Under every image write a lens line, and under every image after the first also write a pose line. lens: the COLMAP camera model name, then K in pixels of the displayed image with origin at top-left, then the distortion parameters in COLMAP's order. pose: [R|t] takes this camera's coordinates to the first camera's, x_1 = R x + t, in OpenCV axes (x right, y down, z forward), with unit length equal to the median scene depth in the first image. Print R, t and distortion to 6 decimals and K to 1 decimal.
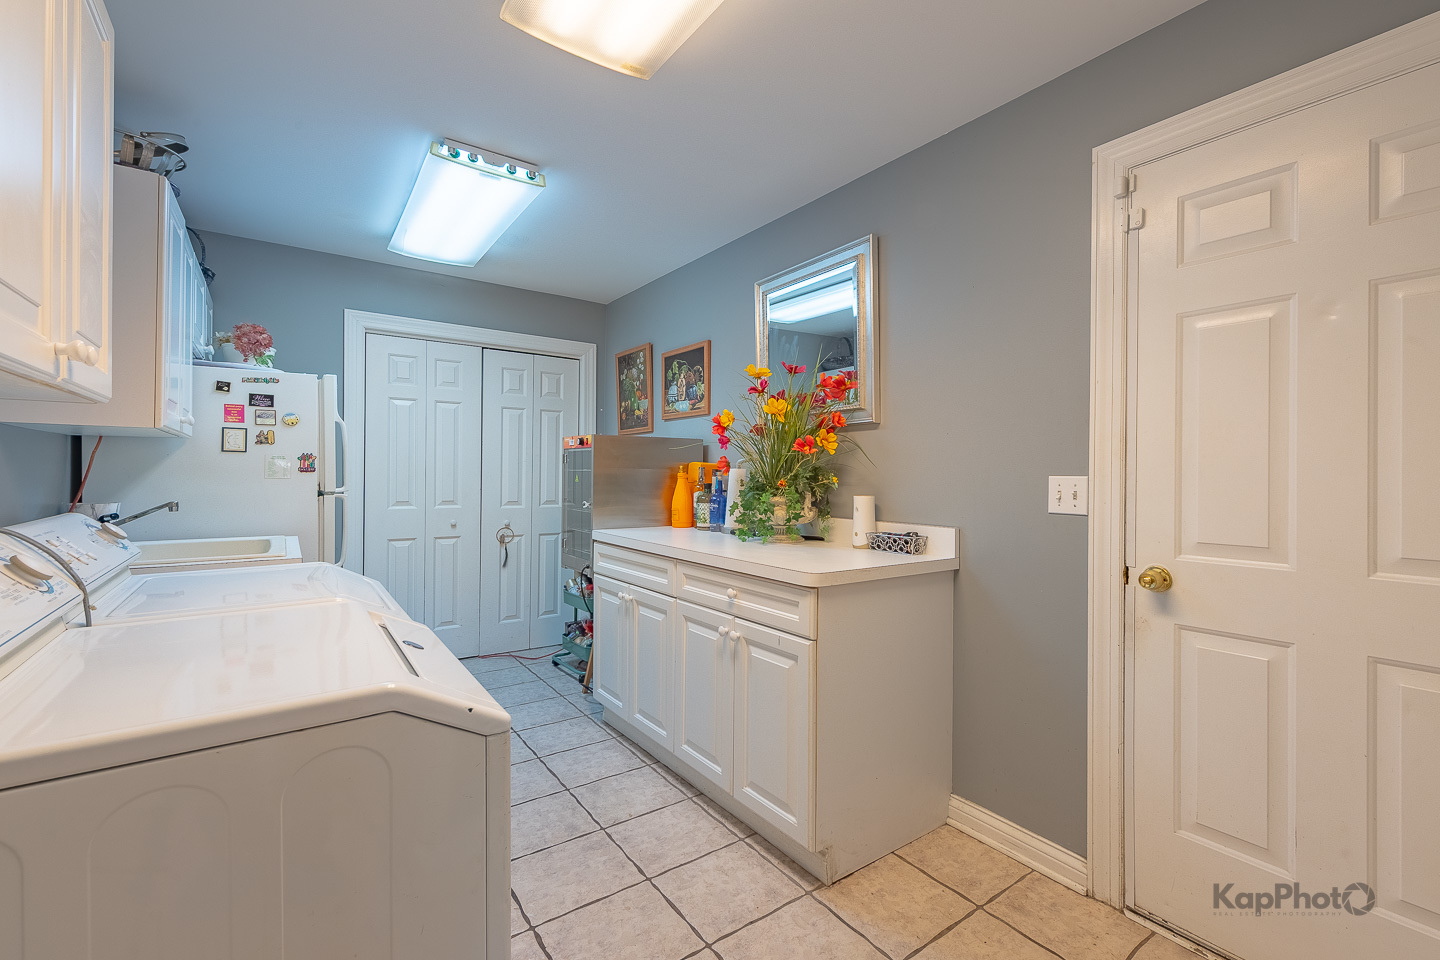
lens RADIAL K [[613.2, 0, 721.9], [0, 613.2, 474.4], [0, 0, 1]] dist [0.021480, -0.007769]
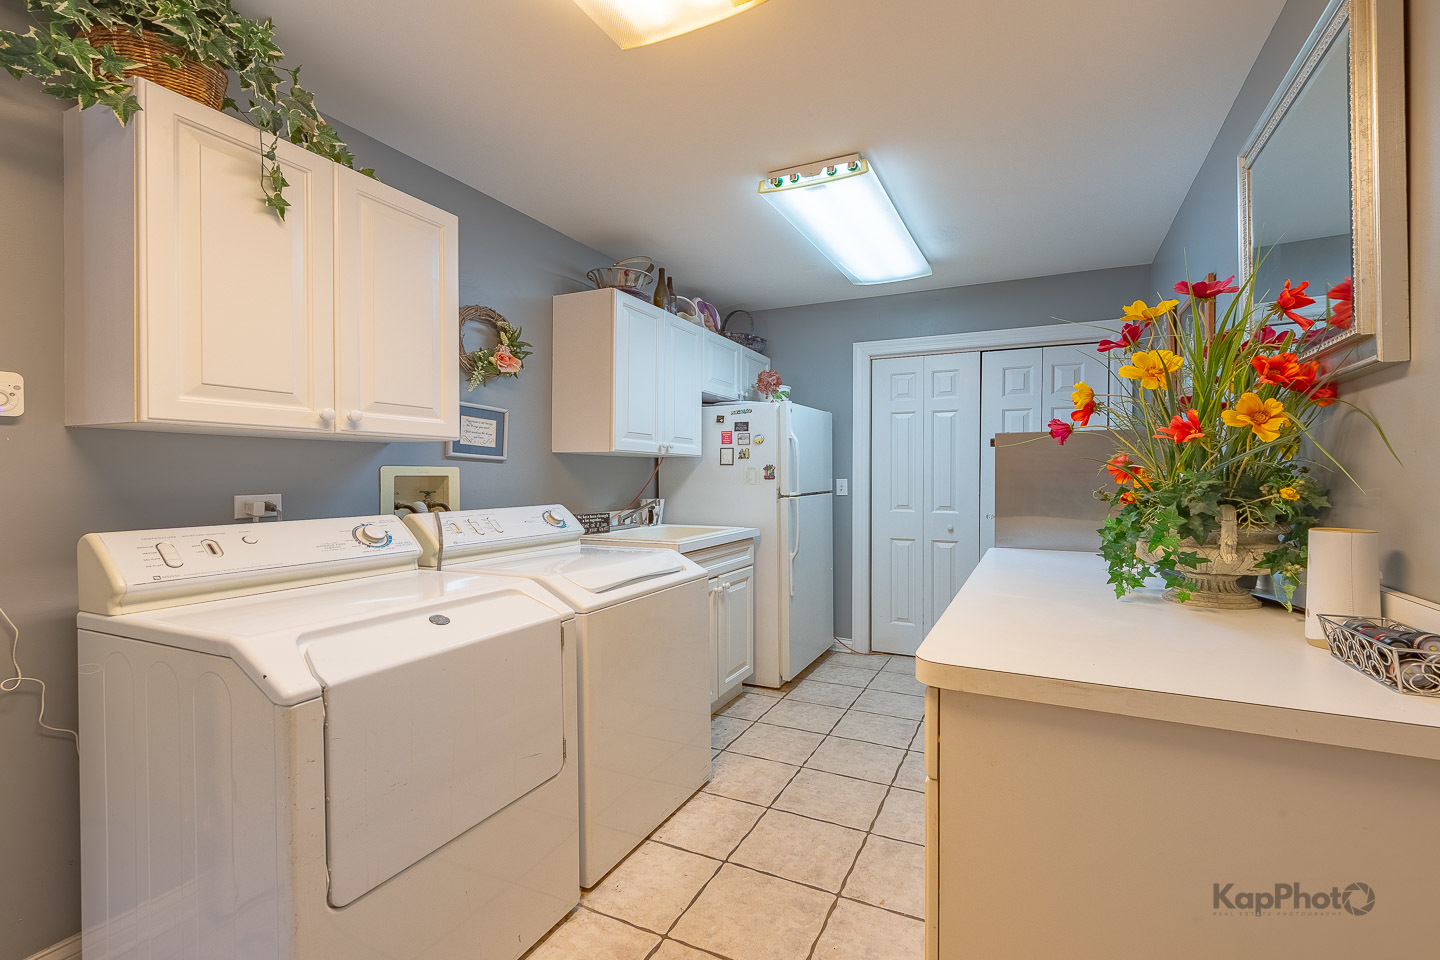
lens RADIAL K [[557.5, 0, 720.6], [0, 557.5, 481.3], [0, 0, 1]] dist [0.000625, -0.000178]
pose [[0.526518, 0.000364, -0.850164, 0.270276], [0.001920, 0.999997, 0.001617, -0.002074], [0.850162, -0.002484, 0.526516, 0.323100]]
